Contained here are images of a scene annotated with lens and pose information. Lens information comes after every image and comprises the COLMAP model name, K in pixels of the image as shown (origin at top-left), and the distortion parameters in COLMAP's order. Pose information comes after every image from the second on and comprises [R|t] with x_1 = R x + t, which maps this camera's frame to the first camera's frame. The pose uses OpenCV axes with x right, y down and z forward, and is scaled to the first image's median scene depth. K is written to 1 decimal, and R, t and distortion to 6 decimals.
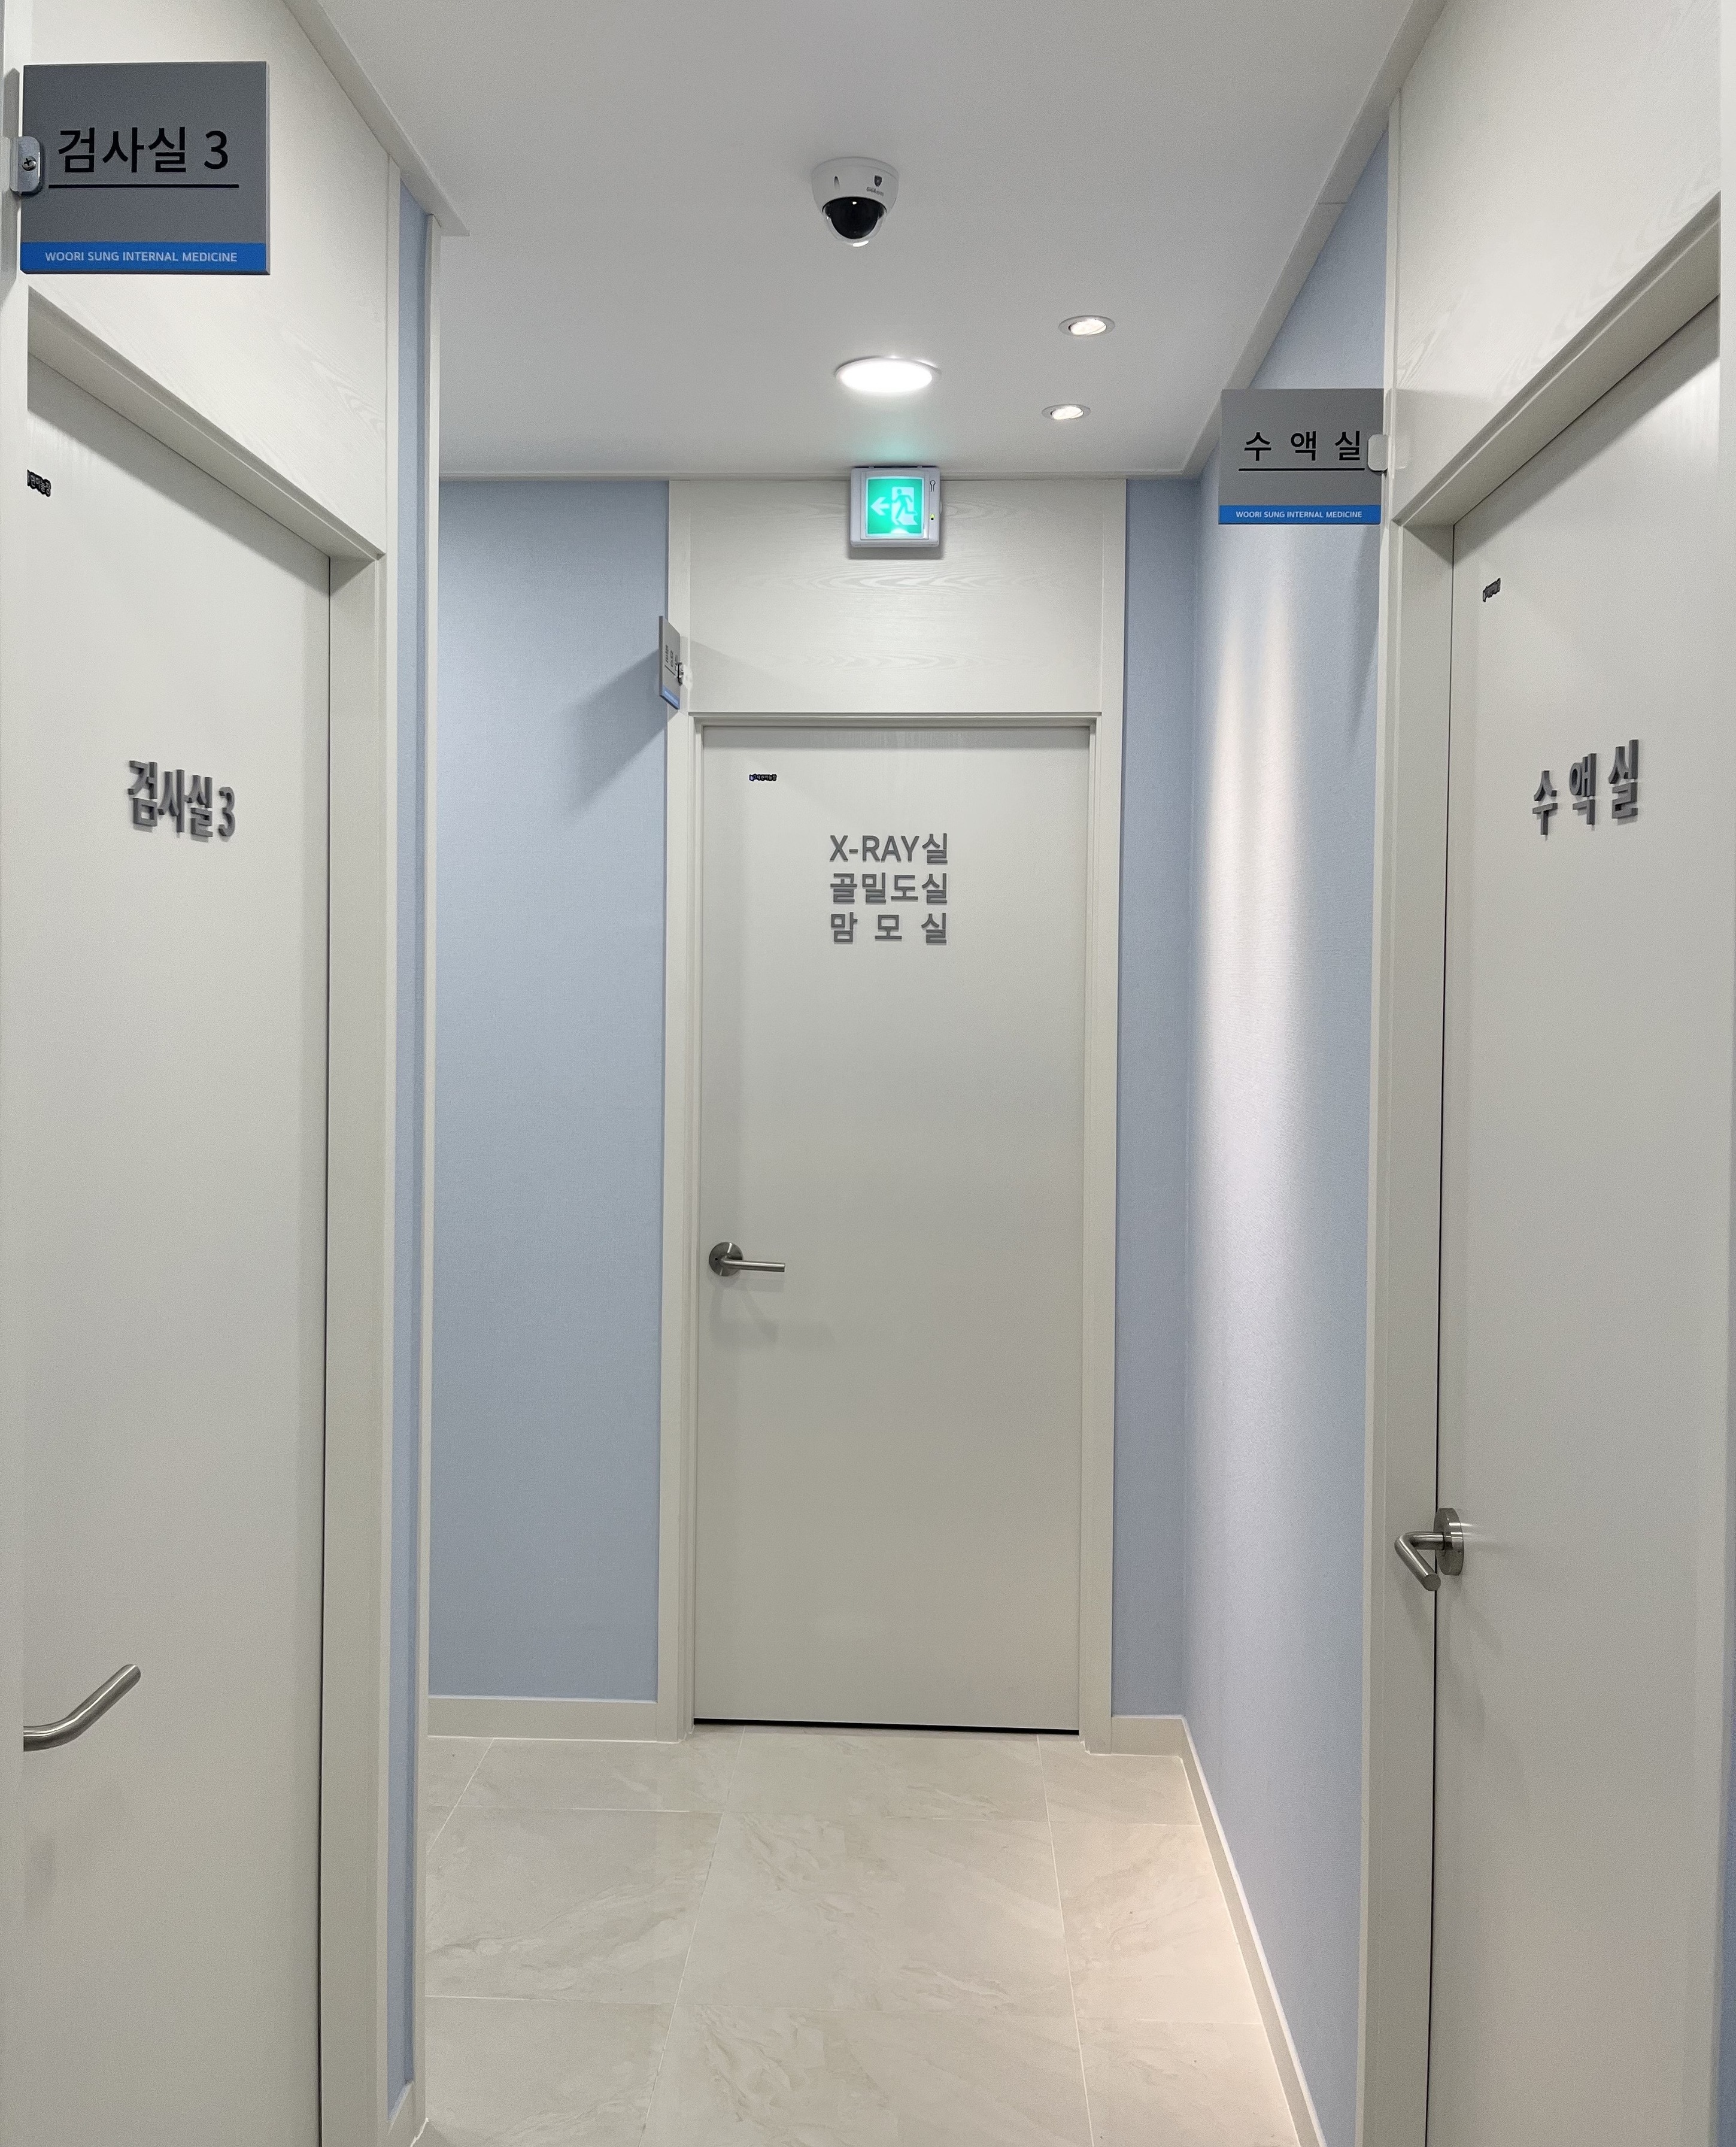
lens RADIAL K [[2008.6, 0, 787.4], [0, 2008.6, 1016.3], [0, 0, 1]] dist [0.074632, 0.000000]
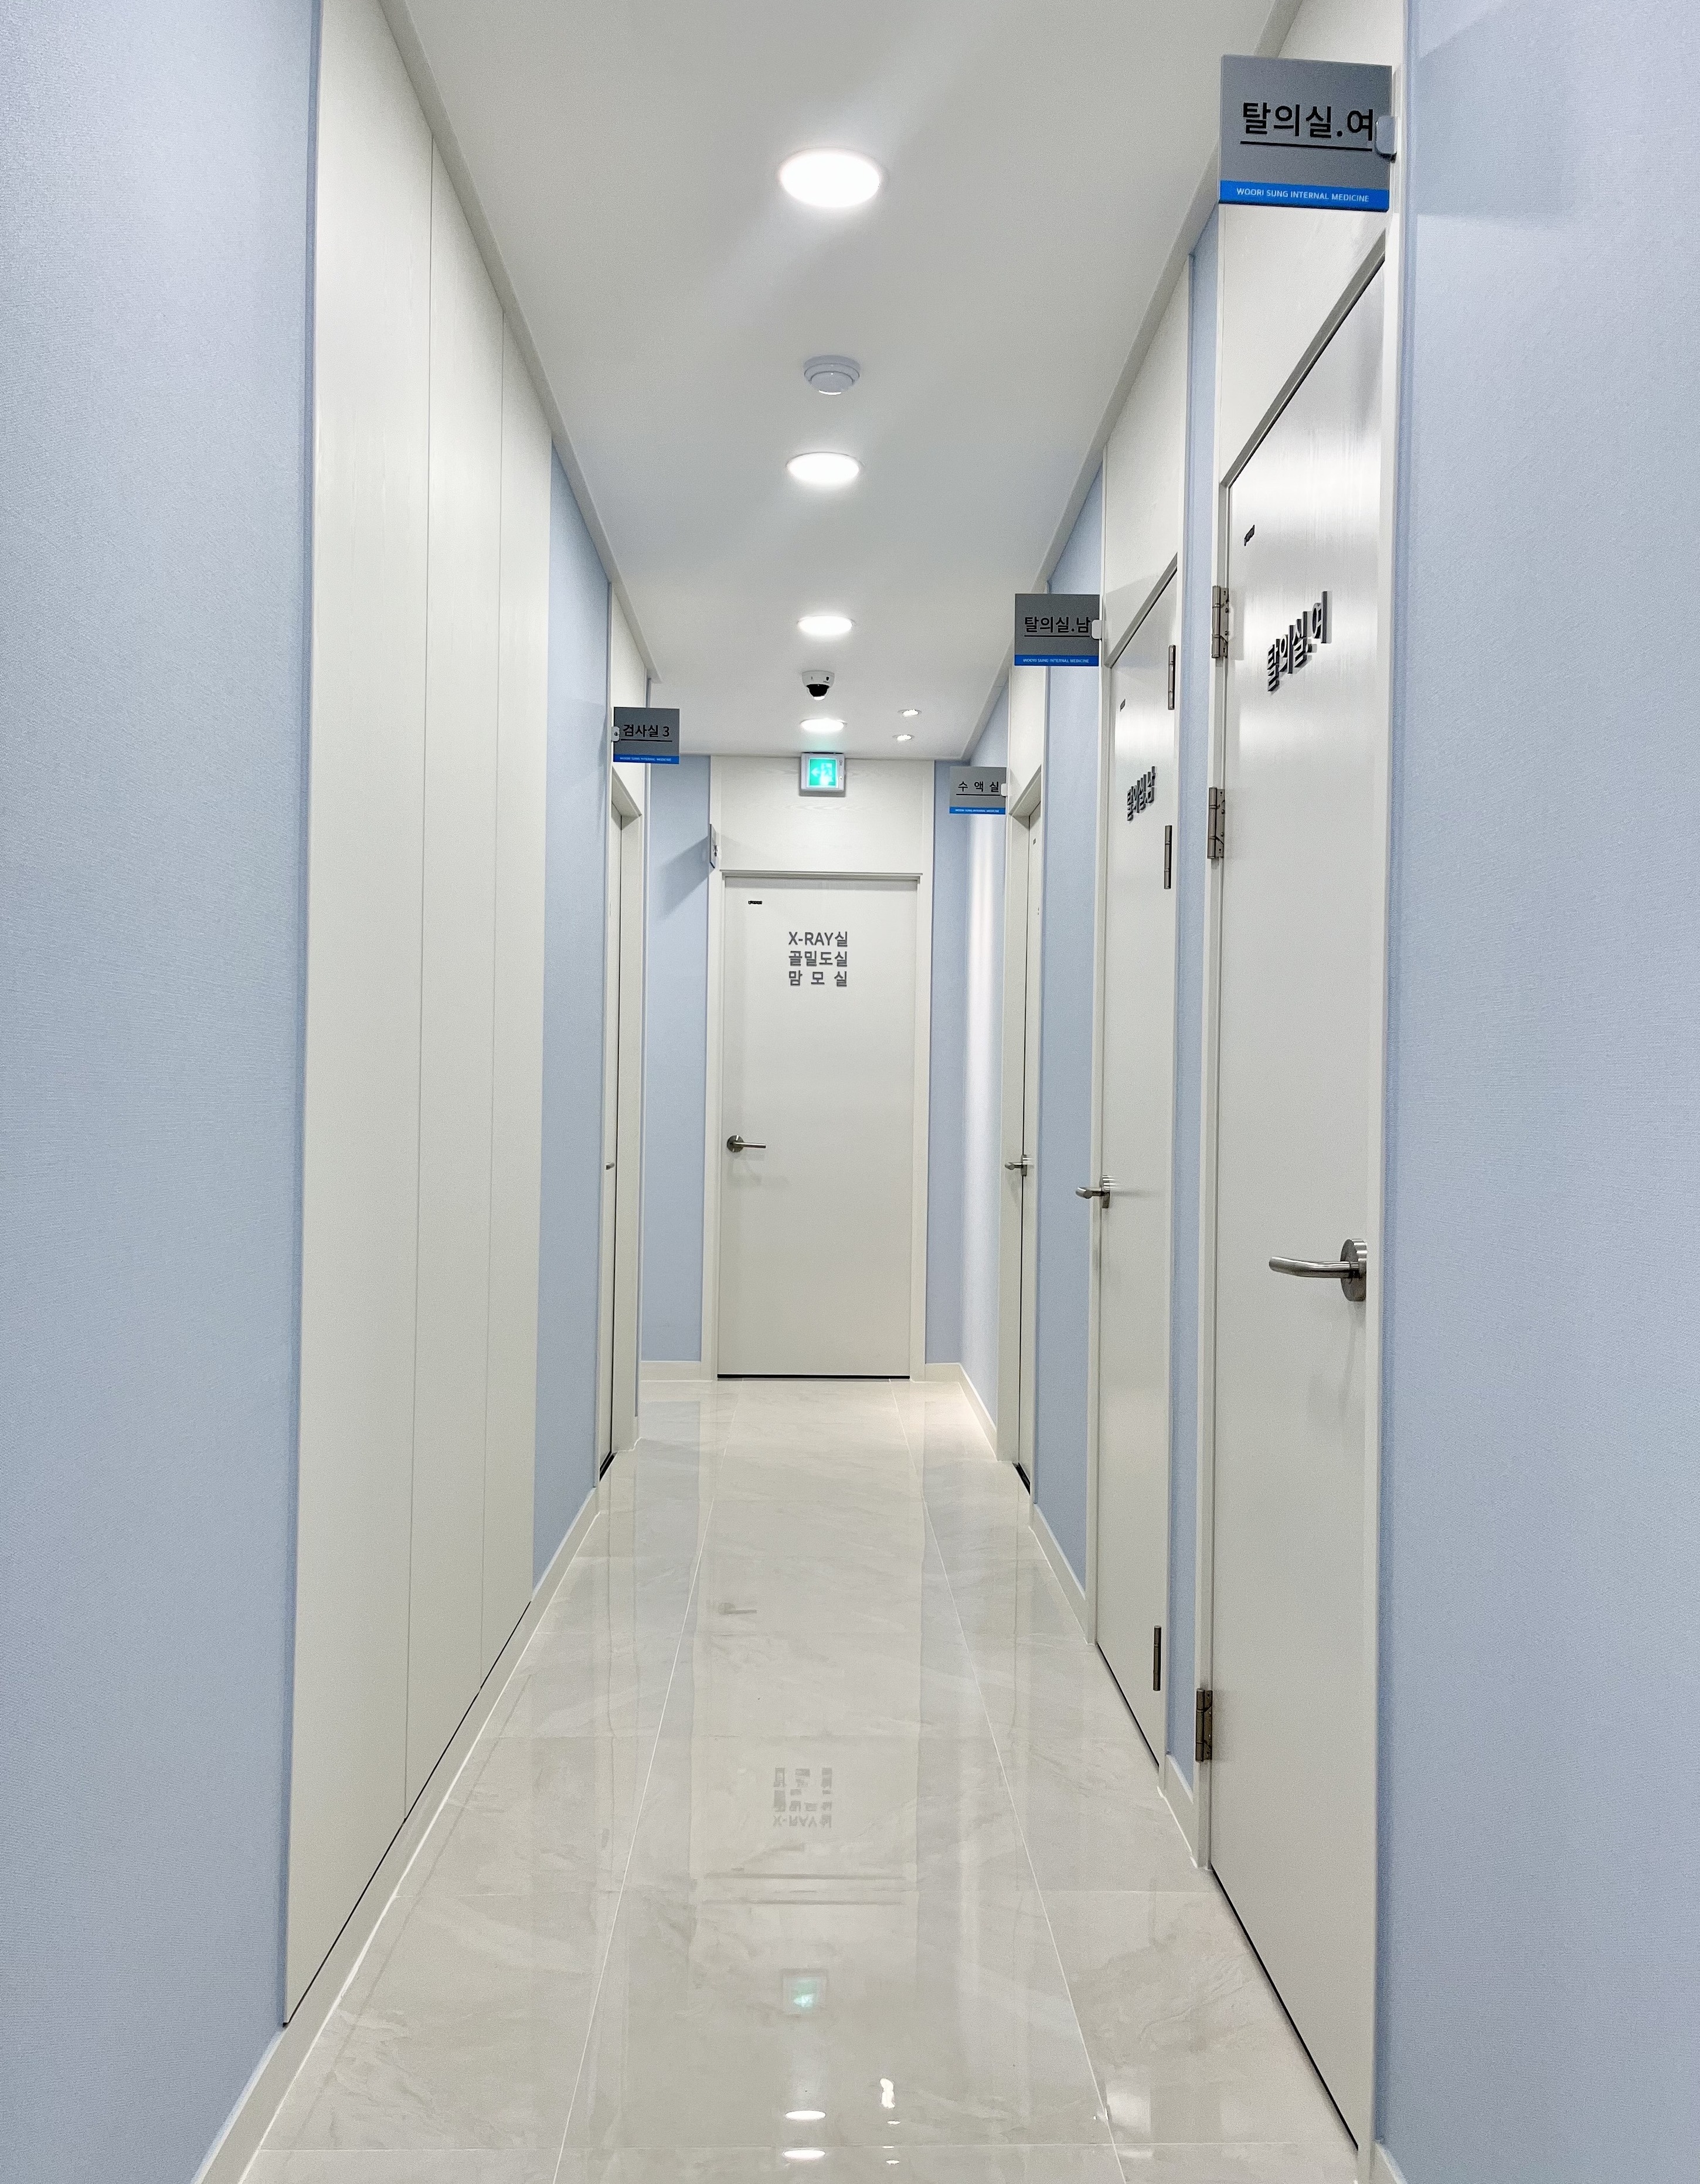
lens RADIAL K [[1783.4, 0, 853.8], [0, 1783.4, 1093.2], [0, 0, 1]] dist [0.002007, 0.000060]
pose [[0.995655, 0.005673, 0.092943, -0.079707], [-0.004102, 0.999846, -0.017088, 0.102146], [-0.093026, 0.016632, 0.995525, -0.781100]]
